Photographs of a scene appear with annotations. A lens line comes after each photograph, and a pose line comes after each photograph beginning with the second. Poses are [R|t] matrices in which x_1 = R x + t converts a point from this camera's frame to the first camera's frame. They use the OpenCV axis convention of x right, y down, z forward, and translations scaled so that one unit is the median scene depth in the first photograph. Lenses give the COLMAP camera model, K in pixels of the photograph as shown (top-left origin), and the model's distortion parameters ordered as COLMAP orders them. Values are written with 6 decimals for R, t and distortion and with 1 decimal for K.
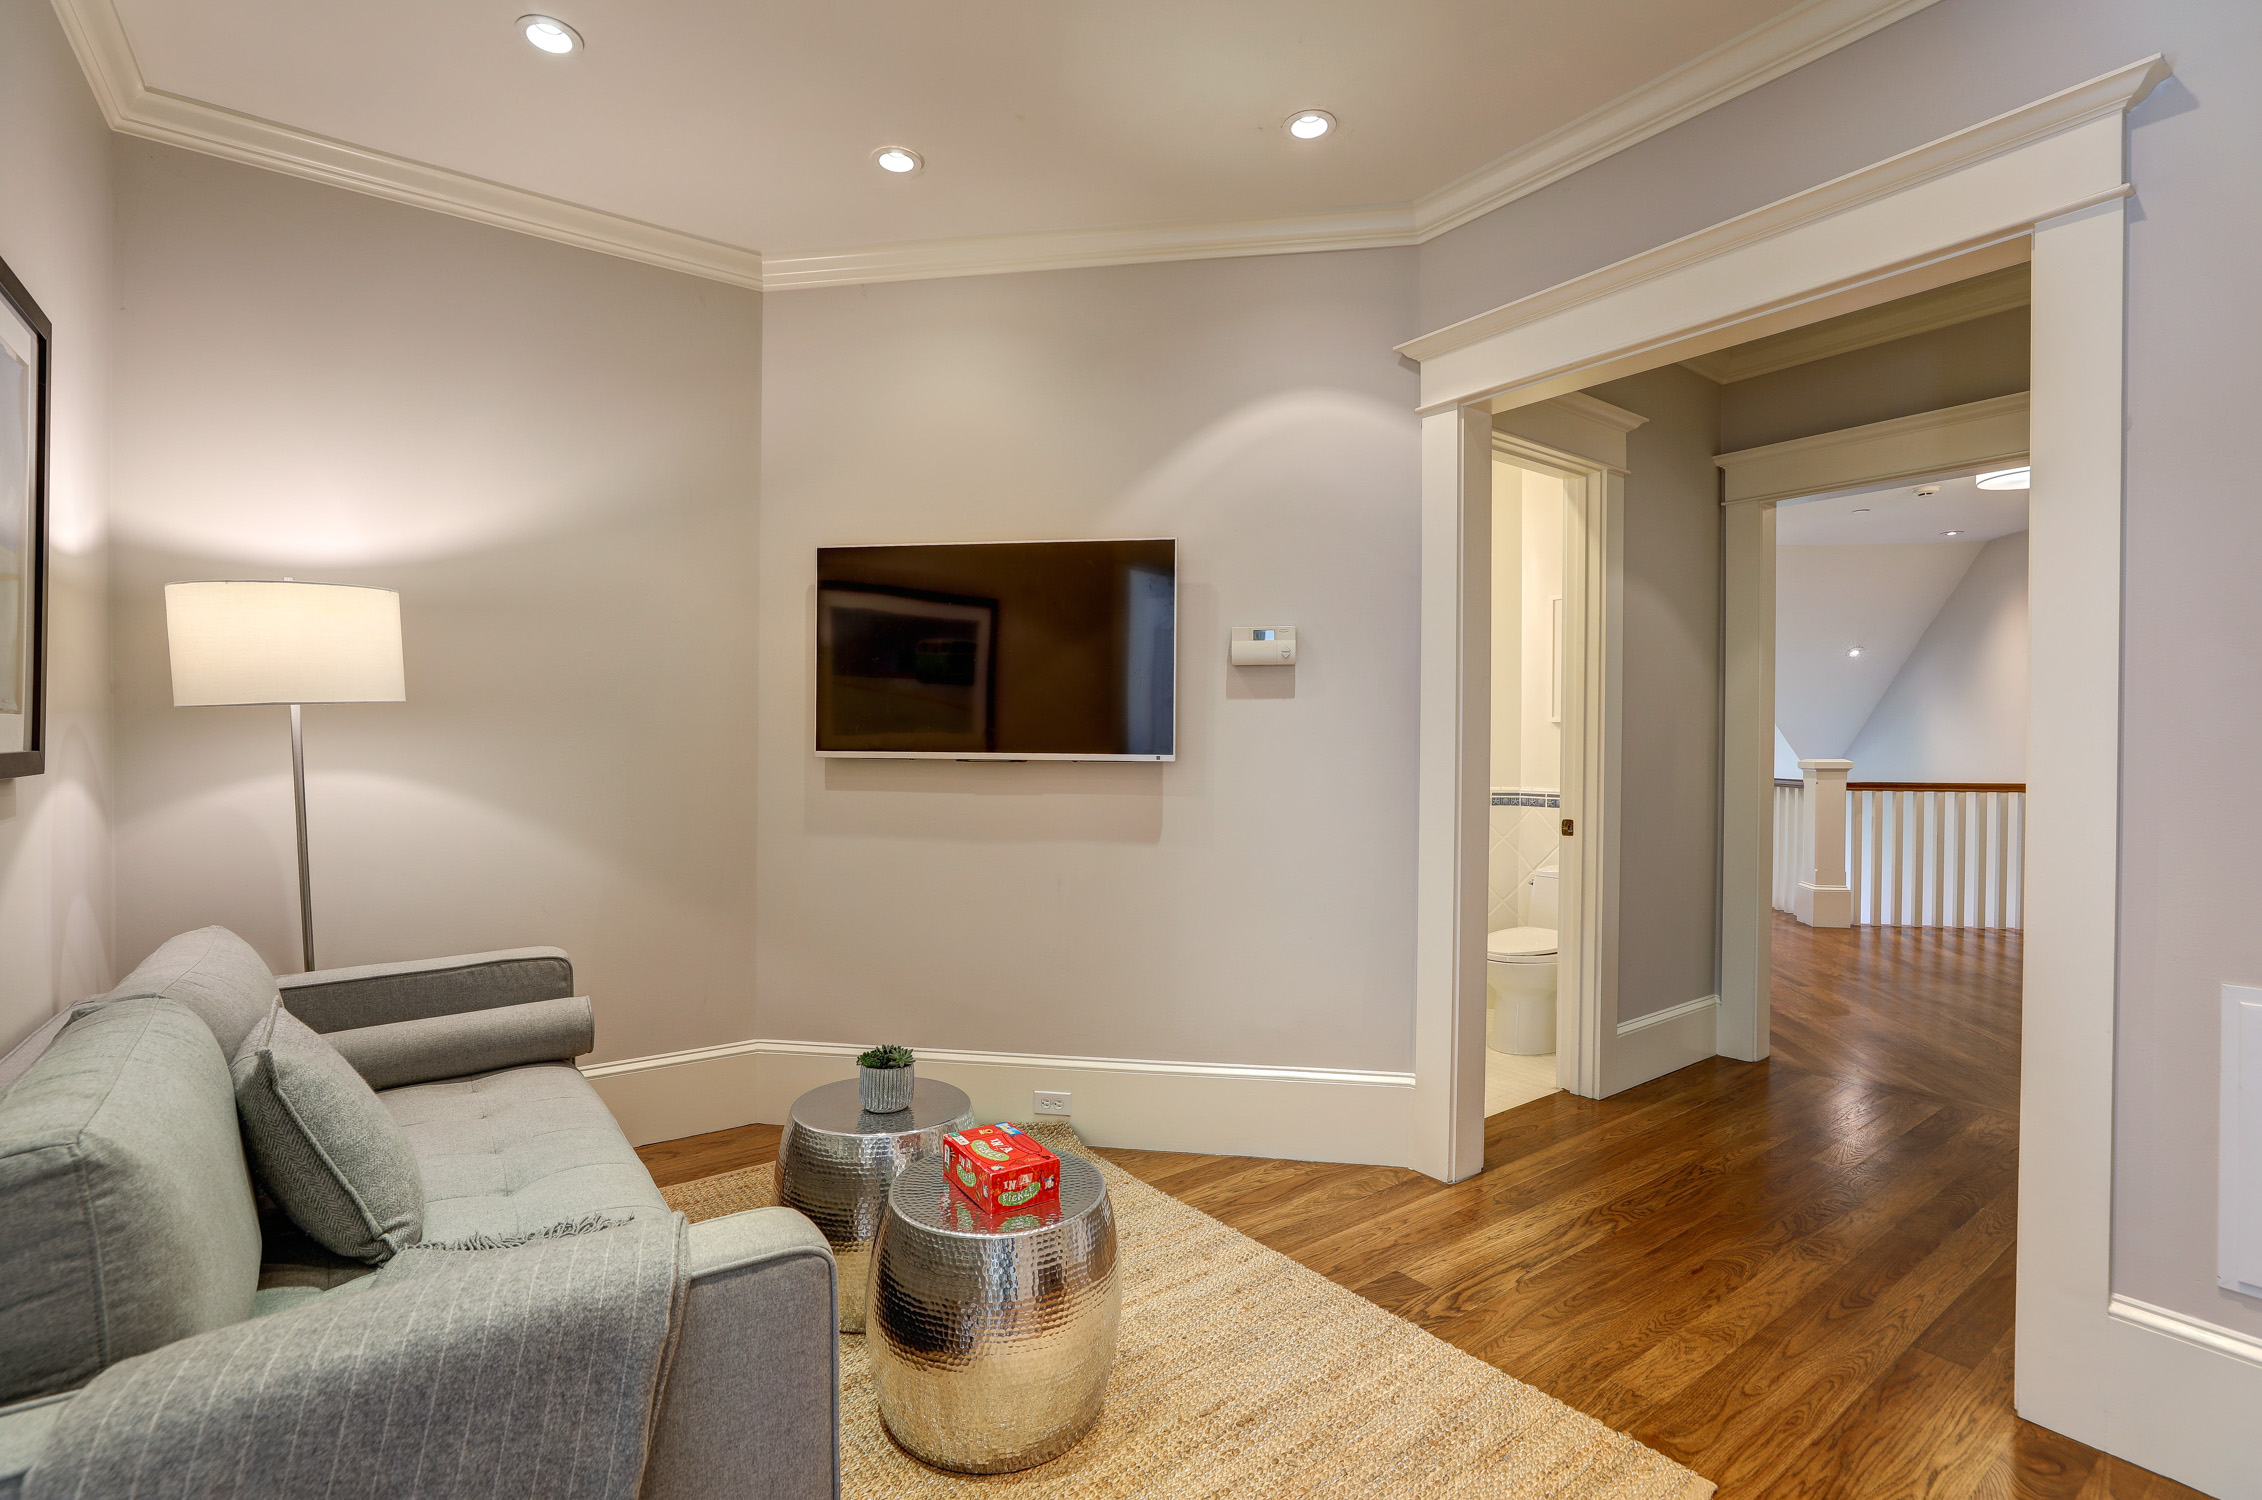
lens RADIAL K [[1009.4, 0, 1123.8], [0, 1009.4, 715.8], [0, 0, 1]] dist [-0.005719, 0.000492]
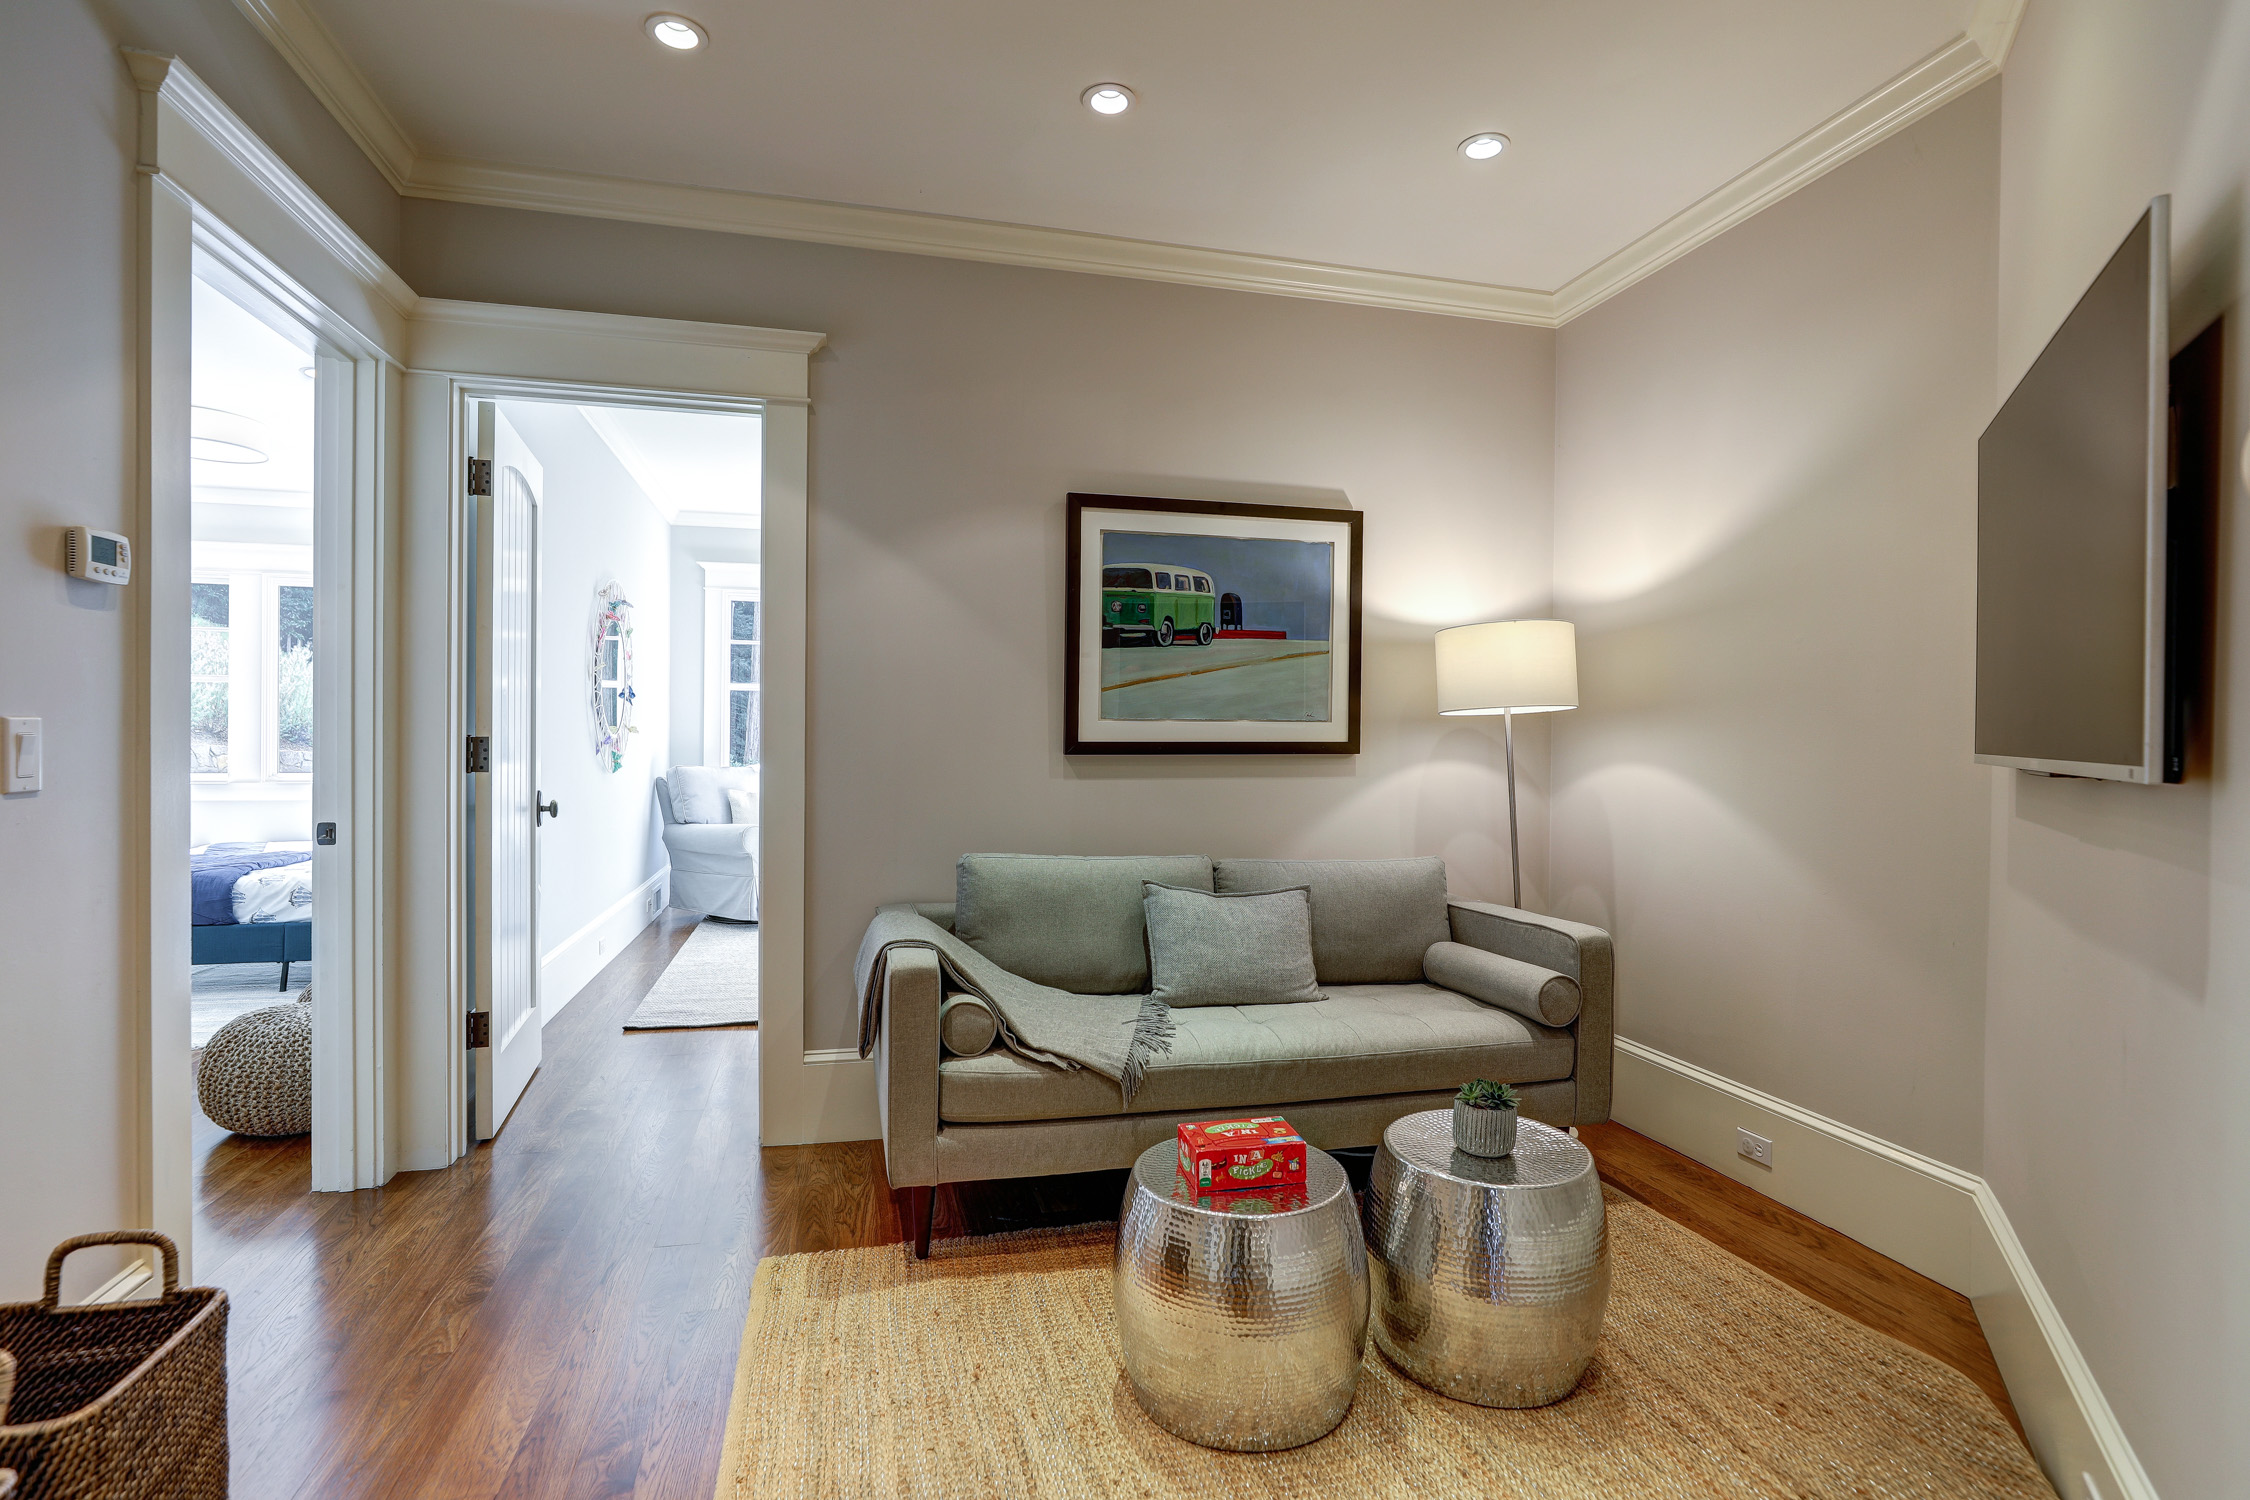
lens RADIAL K [[1078.6, 0, 1127.4], [0, 1078.6, 742.2], [0, 0, 1]] dist [-0.002292, -0.000037]
pose [[-0.363529, -0.006297, -0.931562, 0.868651], [0.010460, 0.999887, -0.010840, 0.047756], [0.931524, -0.013684, -0.363422, 1.223215]]
